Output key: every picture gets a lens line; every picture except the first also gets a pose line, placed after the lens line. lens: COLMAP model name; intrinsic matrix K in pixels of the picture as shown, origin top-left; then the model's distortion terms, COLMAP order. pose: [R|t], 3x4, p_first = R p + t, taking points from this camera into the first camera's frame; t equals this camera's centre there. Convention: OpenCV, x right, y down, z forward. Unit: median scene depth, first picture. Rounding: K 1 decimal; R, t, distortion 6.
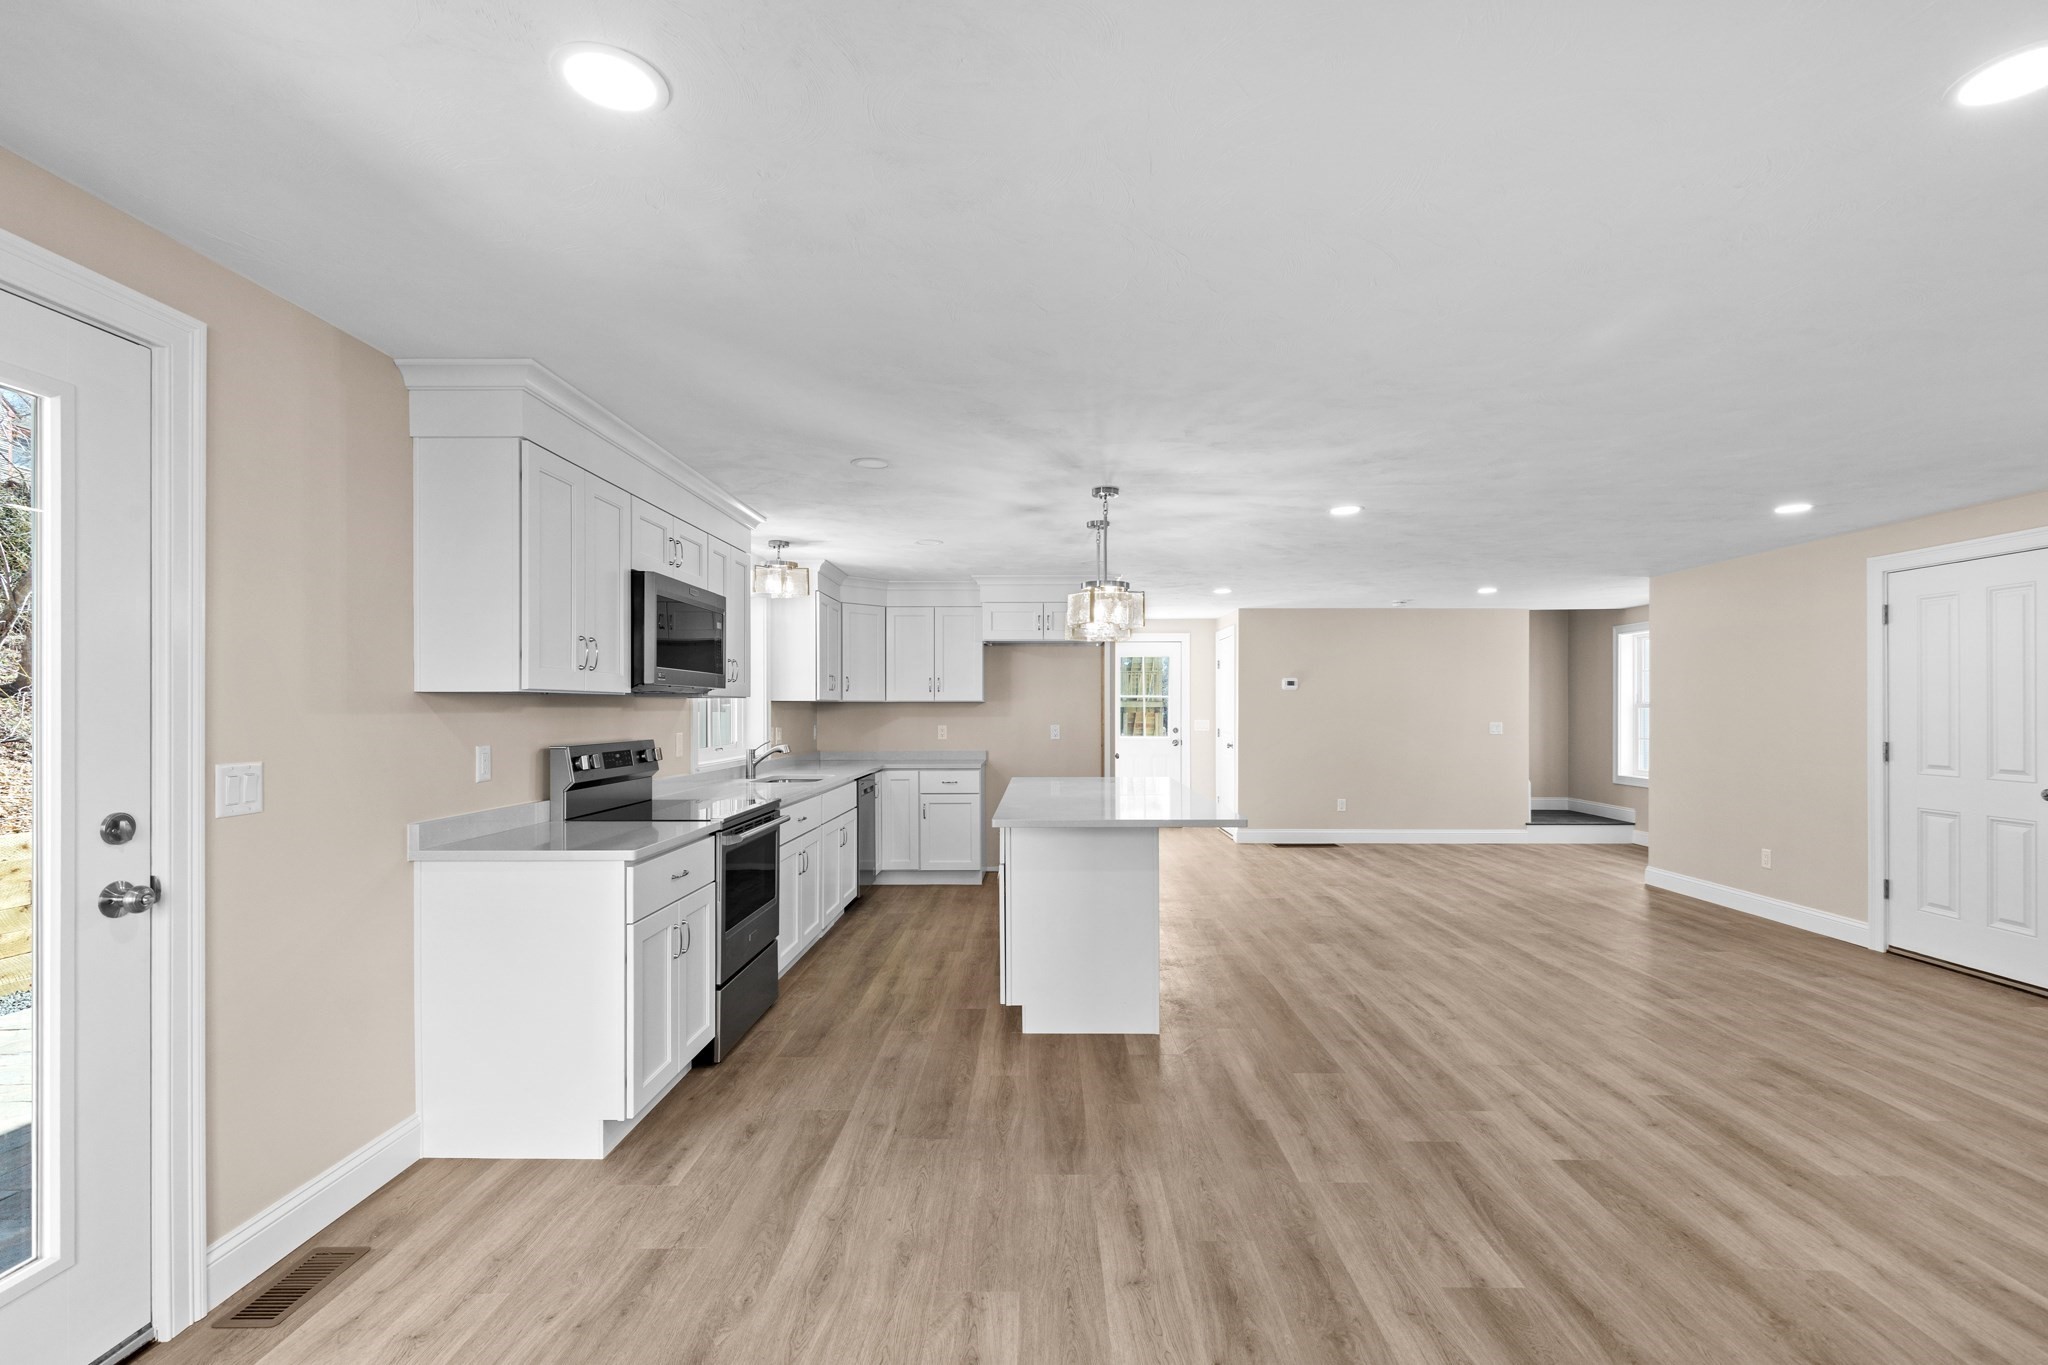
lens RADIAL K [[933.8, 0, 1029.5], [0, 933.8, 705.0], [0, 0, 1]] dist [0.012833, -0.000740]
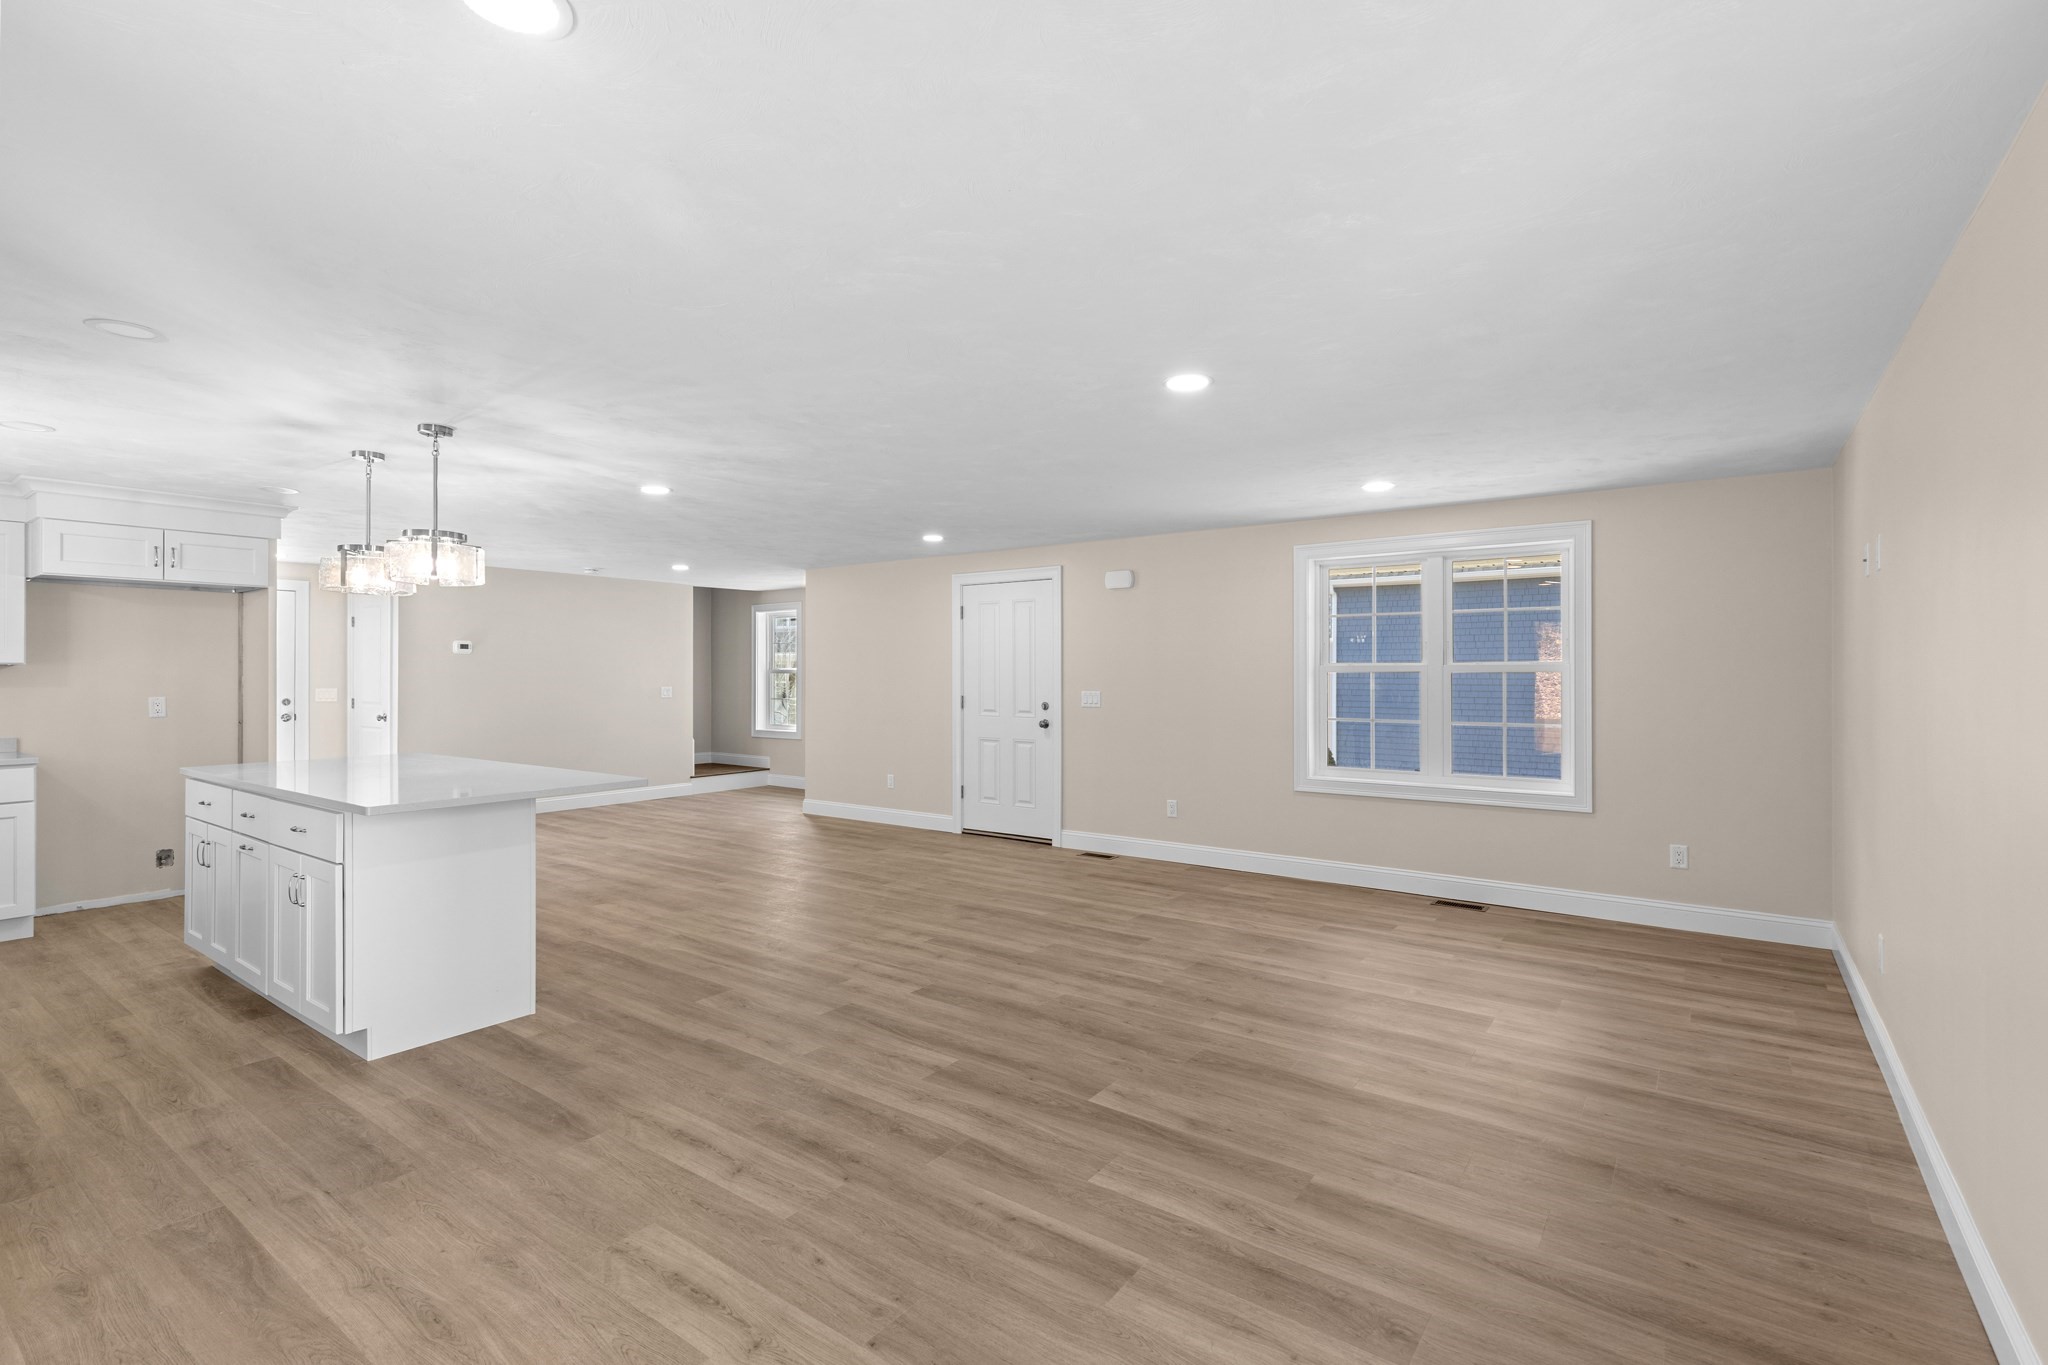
lens RADIAL K [[947.1, 0, 1036.3], [0, 947.1, 670.0], [0, 0, 1]] dist [0.021112, -0.000271]
pose [[0.583085, 0.002607, 0.812407, -0.397209], [-0.002386, 0.999996, -0.001496, -0.000753], [-0.812407, -0.001066, 0.583089, 0.009496]]
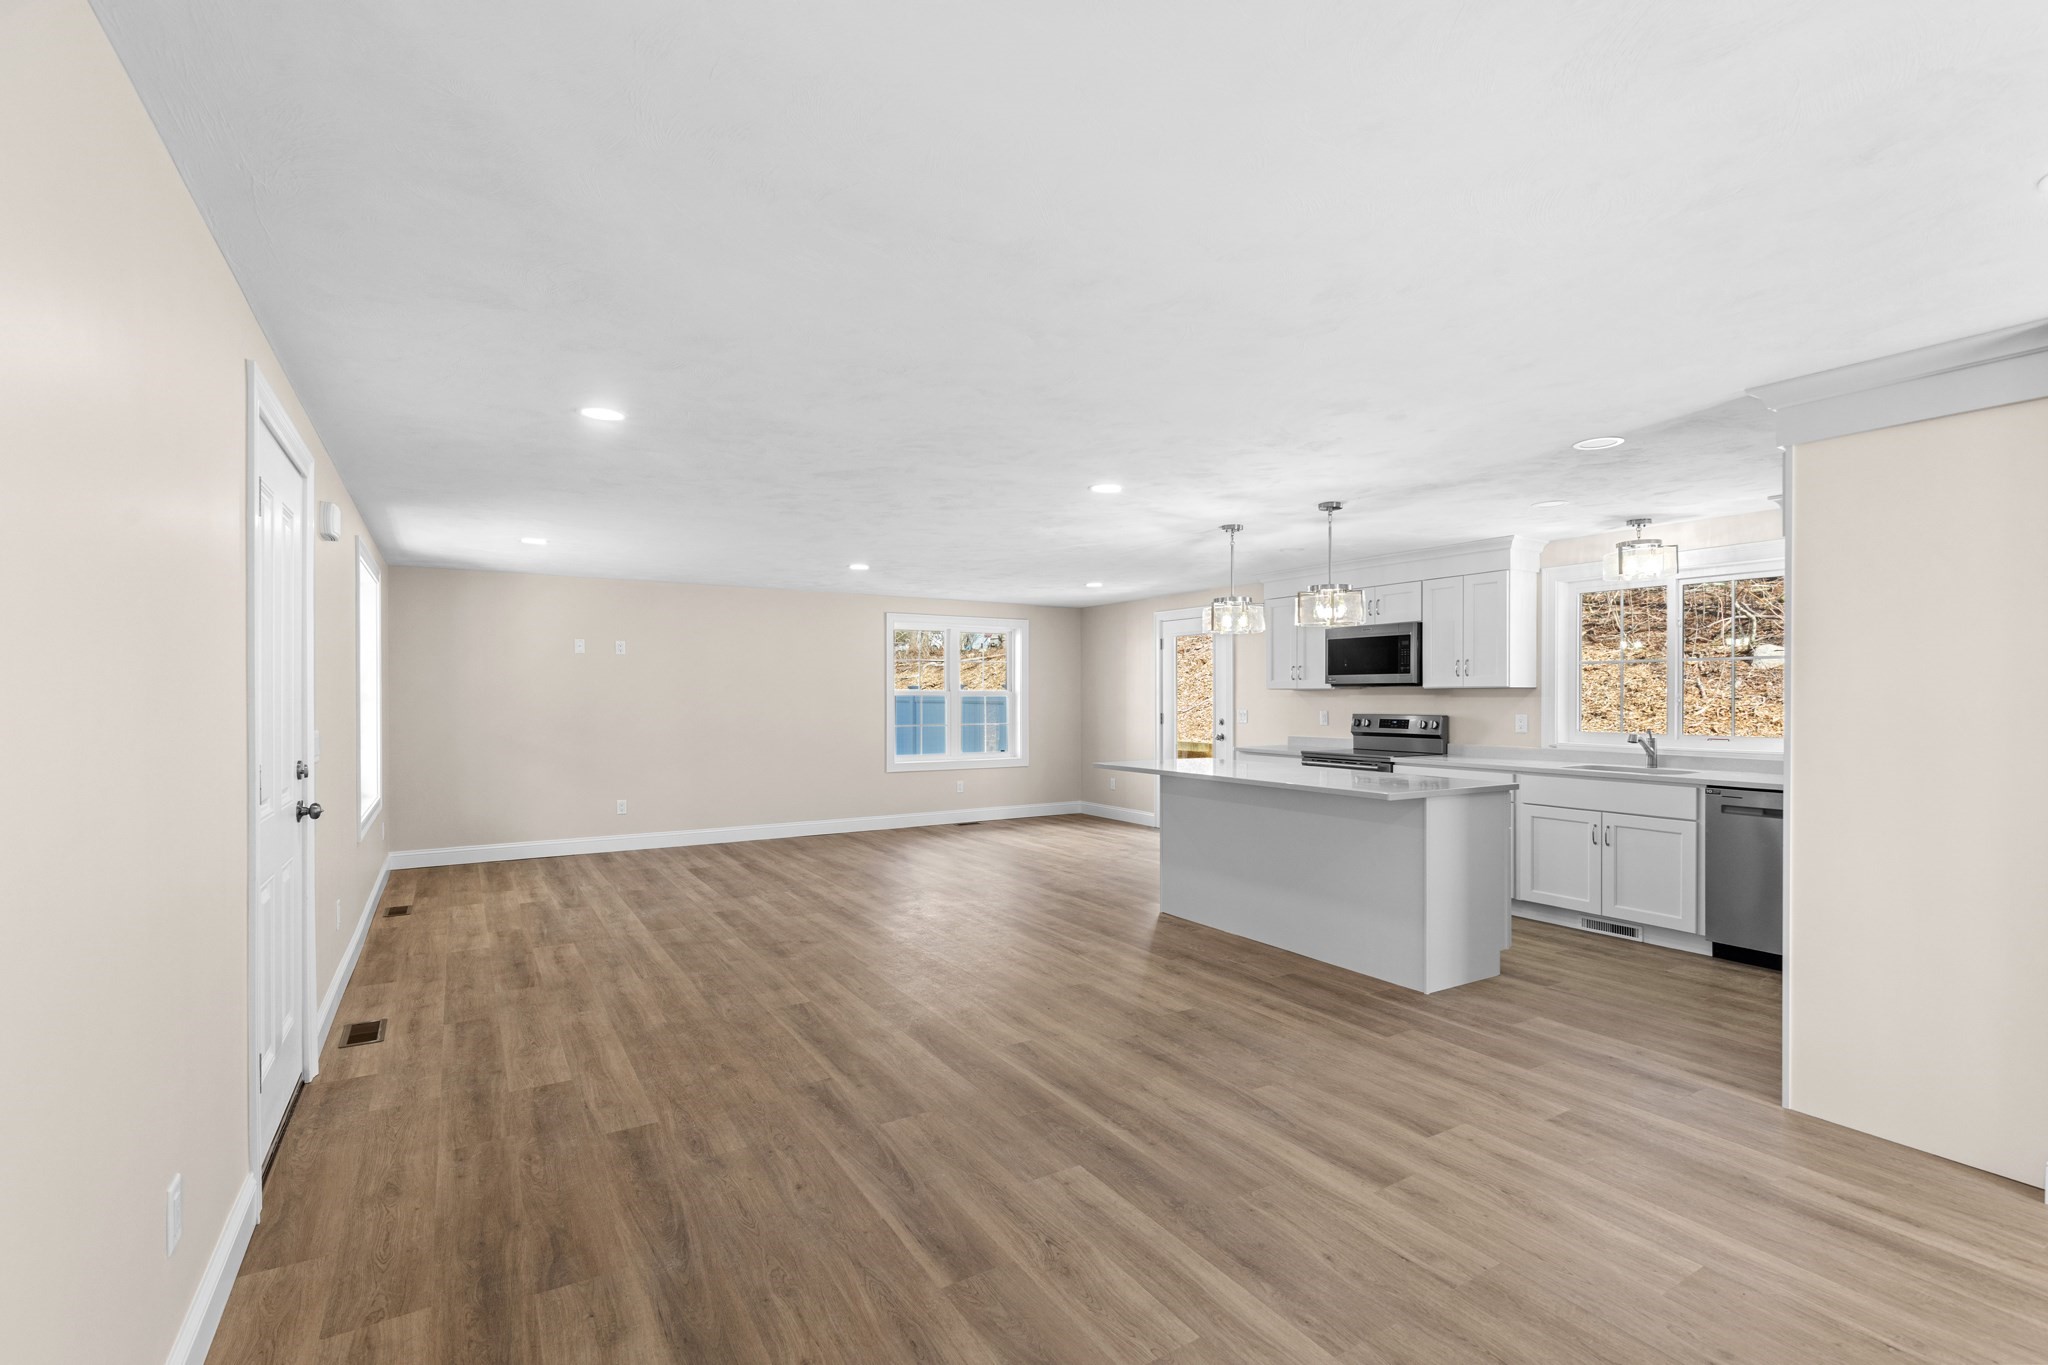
lens RADIAL K [[933.8, 0, 1029.5], [0, 933.8, 705.0], [0, 0, 1]] dist [0.012833, -0.000740]
pose [[-0.845236, 0.003605, -0.534381, 1.233197], [0.001735, 0.999990, 0.004003, 0.013374], [0.534390, 0.002456, -0.845234, 2.381303]]
